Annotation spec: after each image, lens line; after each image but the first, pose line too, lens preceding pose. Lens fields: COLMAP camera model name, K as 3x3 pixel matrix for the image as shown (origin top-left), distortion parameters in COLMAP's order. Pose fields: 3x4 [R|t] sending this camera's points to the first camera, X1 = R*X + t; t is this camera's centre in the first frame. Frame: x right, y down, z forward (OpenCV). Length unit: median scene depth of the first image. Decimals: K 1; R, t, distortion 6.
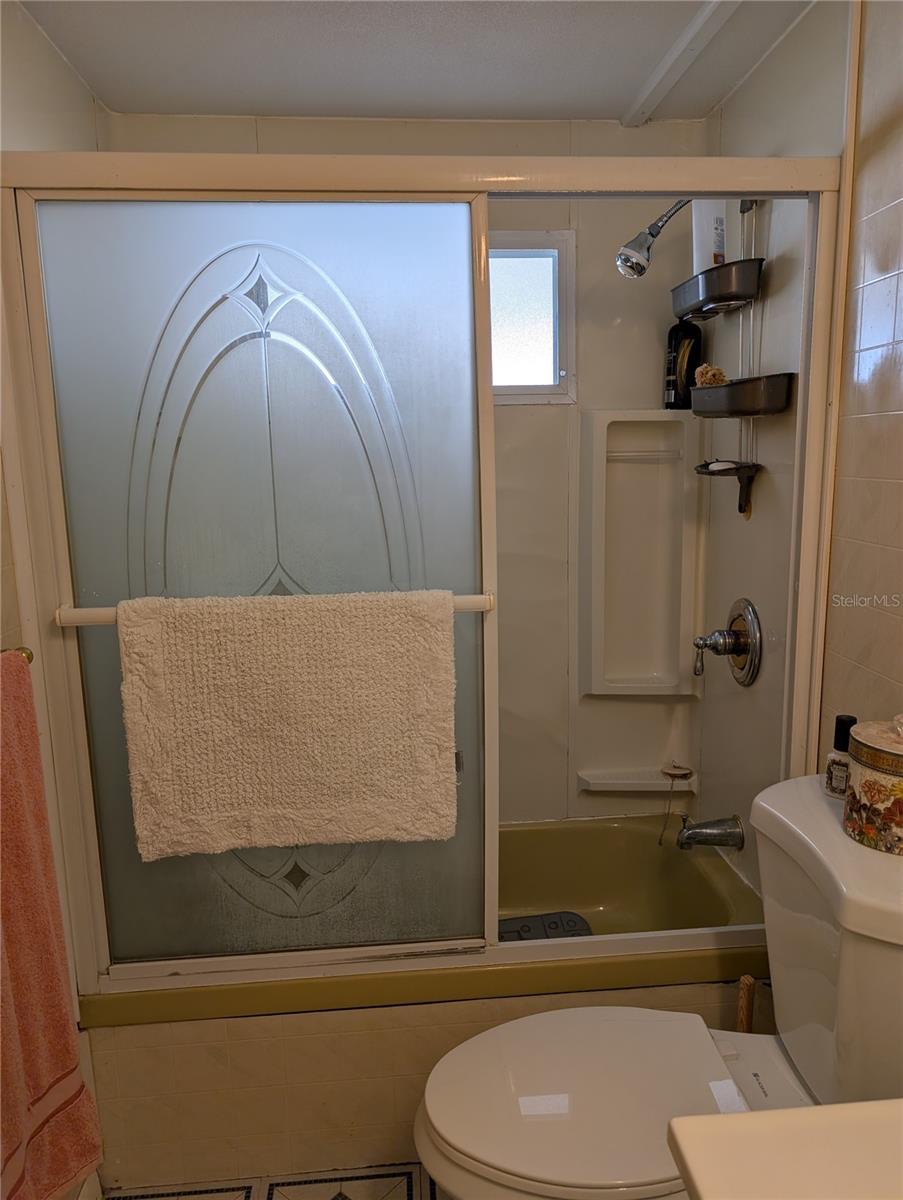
lens RADIAL K [[891.7, 0, 450.3], [0, 891.7, 633.1], [0, 0, 1]] dist [0.077685, -0.072412]
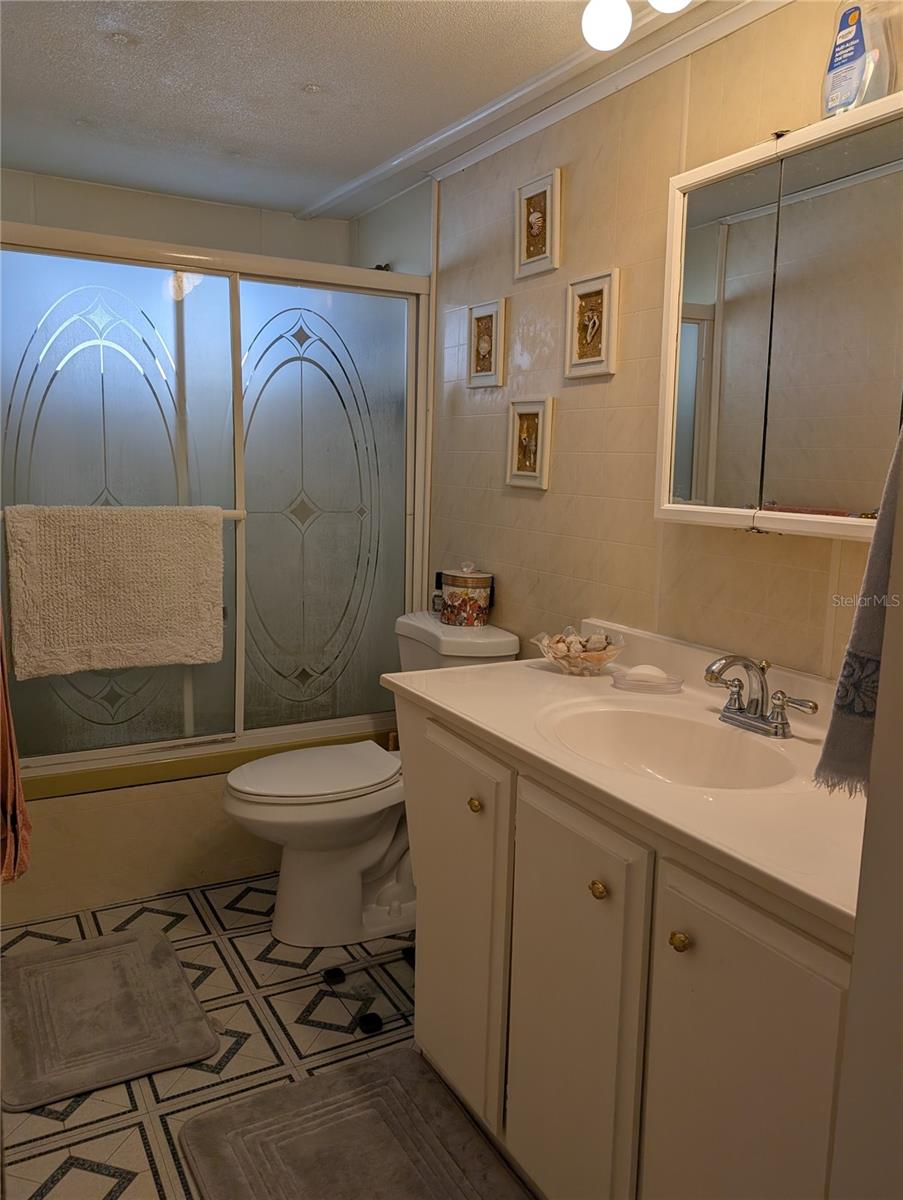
lens RADIAL K [[901.4, 0, 451.5], [0, 901.4, 600.0], [0, 0, 1]] dist [-0.008770, -0.010311]
pose [[0.910207, -0.015661, 0.413857, -0.297481], [0.023517, 0.999627, -0.013893, 0.155800], [-0.413485, 0.022378, 0.910236, -0.668188]]
